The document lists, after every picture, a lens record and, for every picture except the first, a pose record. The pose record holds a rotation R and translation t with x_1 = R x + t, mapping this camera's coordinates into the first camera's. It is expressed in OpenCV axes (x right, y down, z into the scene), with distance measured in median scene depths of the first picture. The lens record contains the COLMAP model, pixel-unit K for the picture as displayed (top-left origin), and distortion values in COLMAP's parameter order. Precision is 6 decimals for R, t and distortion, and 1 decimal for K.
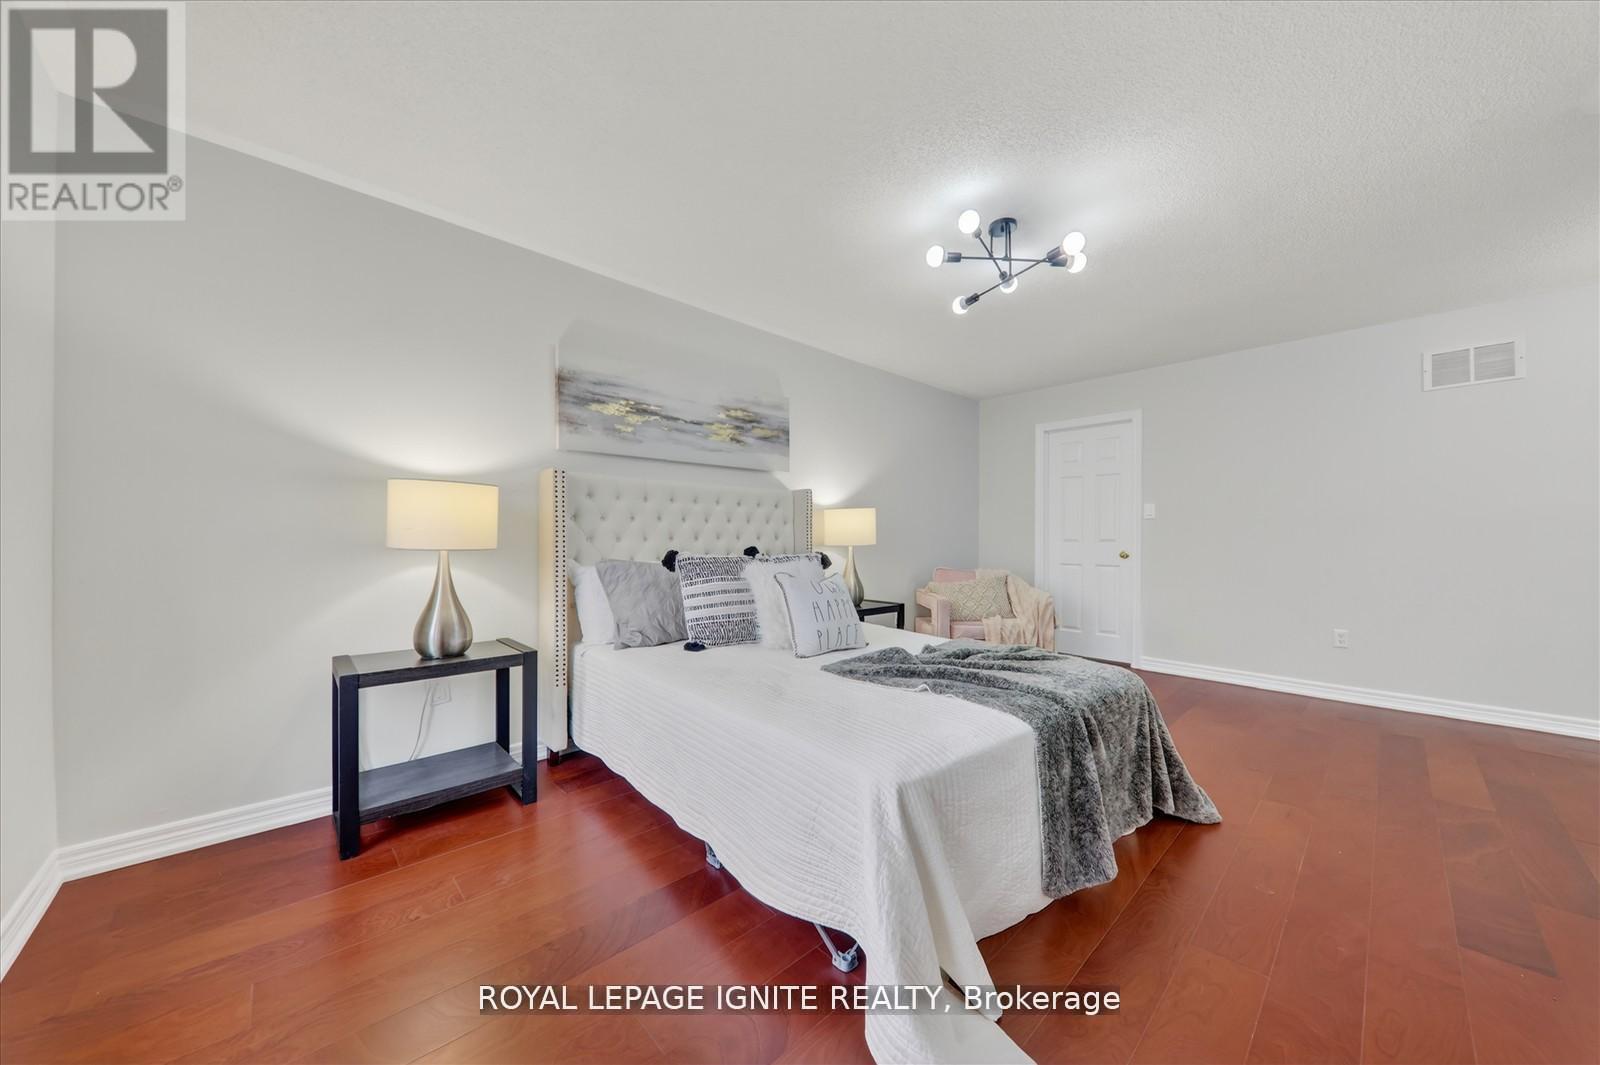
lens RADIAL K [[568.9, 0, 806.3], [0, 568.9, 539.4], [0, 0, 1]] dist [0.006291, -0.002835]
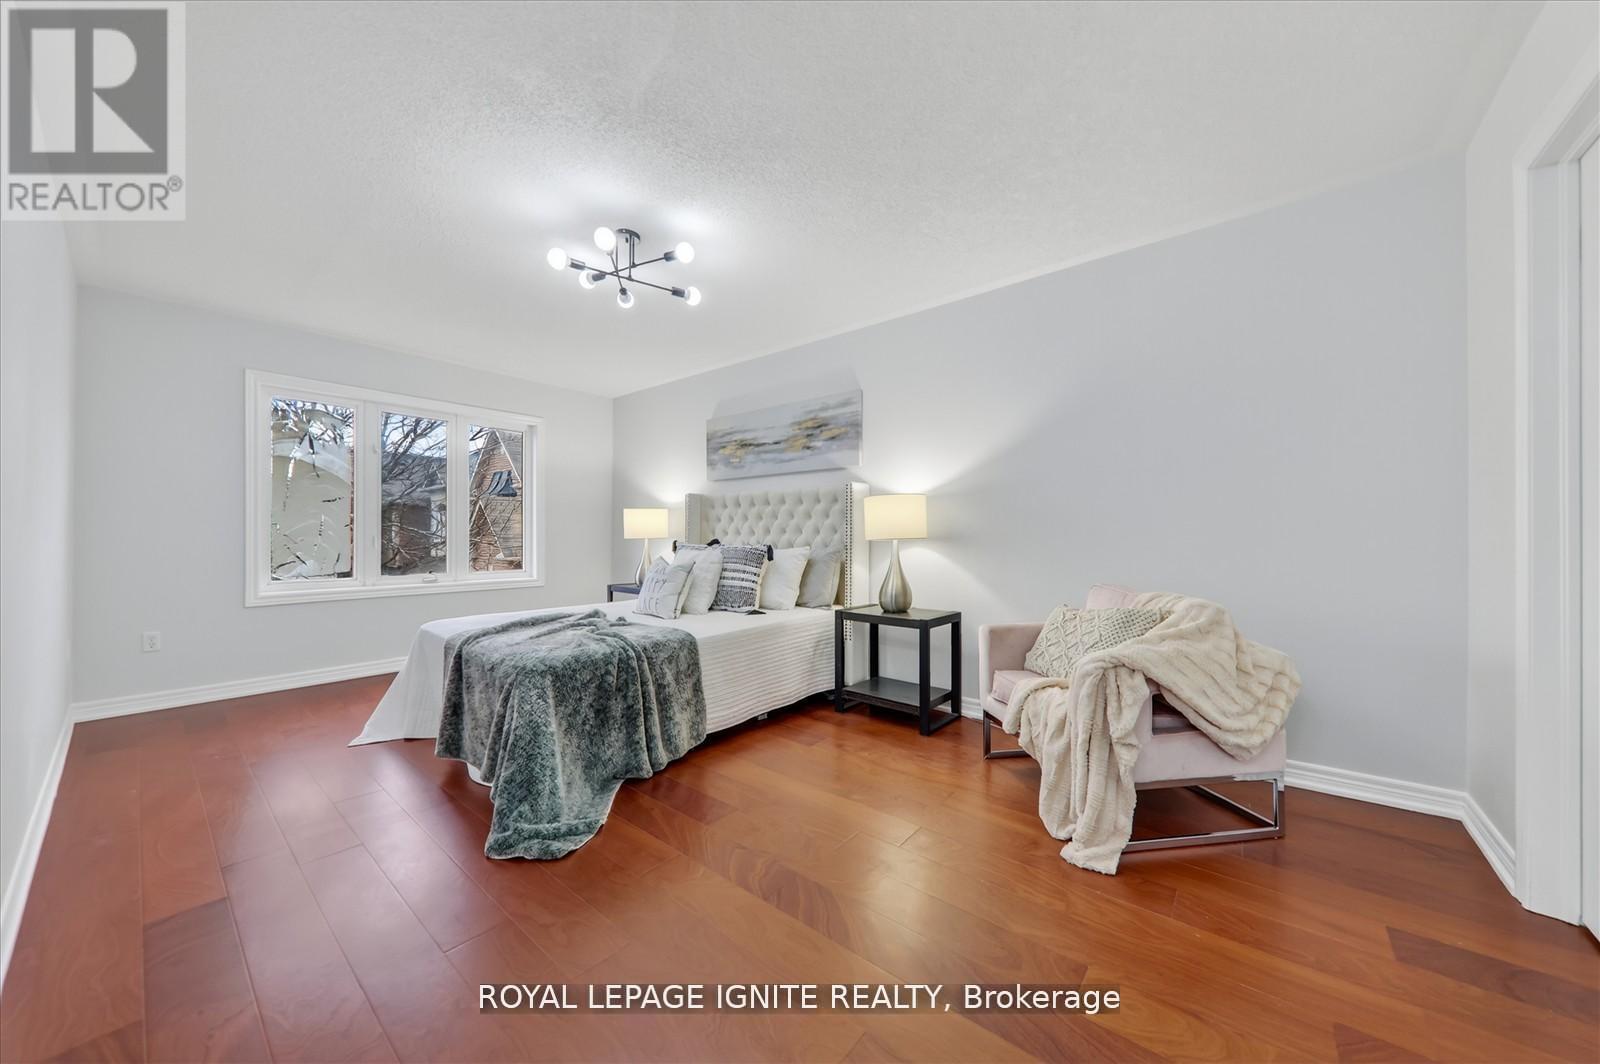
lens RADIAL K [[568.9, 0, 806.6], [0, 568.9, 530.0], [0, 0, 1]] dist [0.006291, -0.002835]
pose [[0.108117, 0.006232, -0.994119, 1.027092], [0.016548, 0.999831, 0.008067, -0.014838], [0.994000, -0.017323, 0.107996, 0.865278]]
